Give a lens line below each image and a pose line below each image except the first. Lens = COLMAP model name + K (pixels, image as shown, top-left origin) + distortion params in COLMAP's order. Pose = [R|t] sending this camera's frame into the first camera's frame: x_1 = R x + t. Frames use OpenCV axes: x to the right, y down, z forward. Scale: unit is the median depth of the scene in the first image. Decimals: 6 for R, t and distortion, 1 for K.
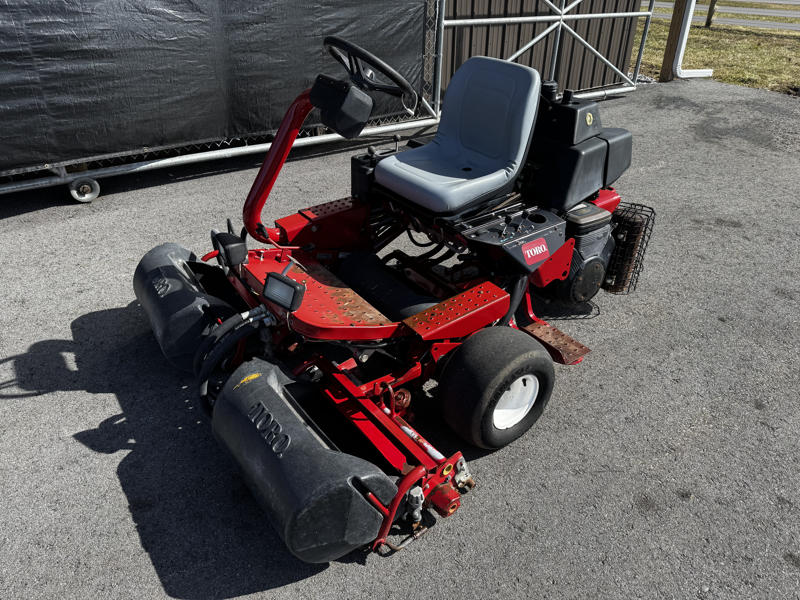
lens RADIAL K [[560.7, 0, 402.4], [0, 560.7, 296.5], [0, 0, 1]] dist [0.022449, -0.024959]
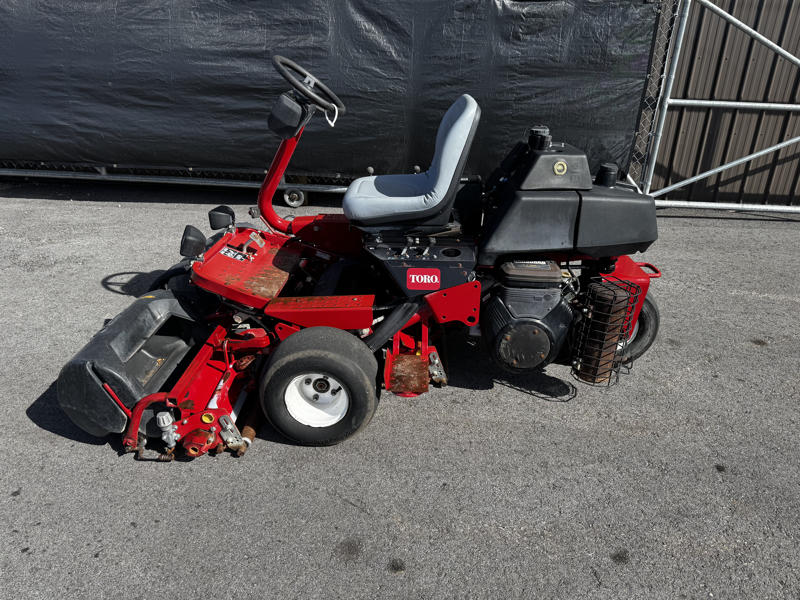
lens RADIAL K [[556.0, 0, 400.0], [0, 556.0, 300.0], [0, 0, 1]] dist [0.056210, -0.075483]
pose [[0.787212, 0.258063, -0.560090, 0.649369], [-0.334466, 0.941712, -0.036199, 0.002047], [0.518102, 0.215827, 0.827641, 0.159861]]
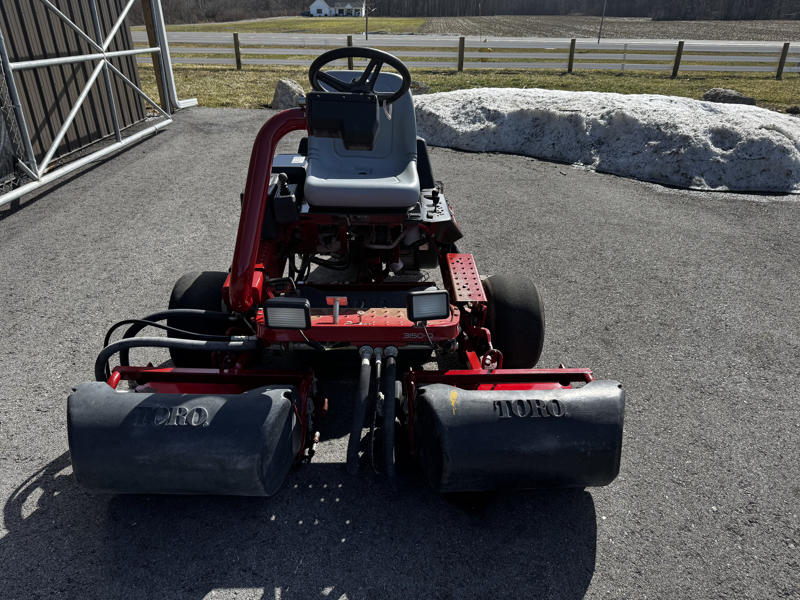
lens RADIAL K [[560.7, 0, 402.4], [0, 560.7, 296.5], [0, 0, 1]] dist [0.022449, -0.024959]
pose [[0.551581, -0.370116, 0.747511, -0.681608], [0.417696, 0.898268, 0.136547, -0.124379], [-0.722003, 0.236916, 0.650064, 0.285783]]
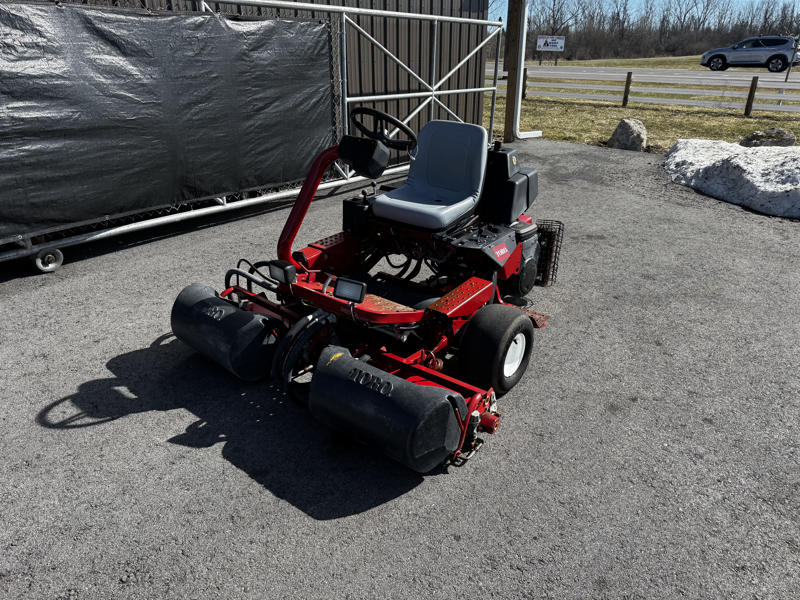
lens RADIAL K [[556.0, 0, 400.0], [0, 556.0, 300.0], [0, 0, 1]] dist [0.056210, -0.075483]
pose [[0.963087, -0.114115, 0.243806, -0.303680], [0.140512, 0.985633, -0.093719, 0.111519], [-0.229609, 0.124517, 0.965285, -0.220667]]
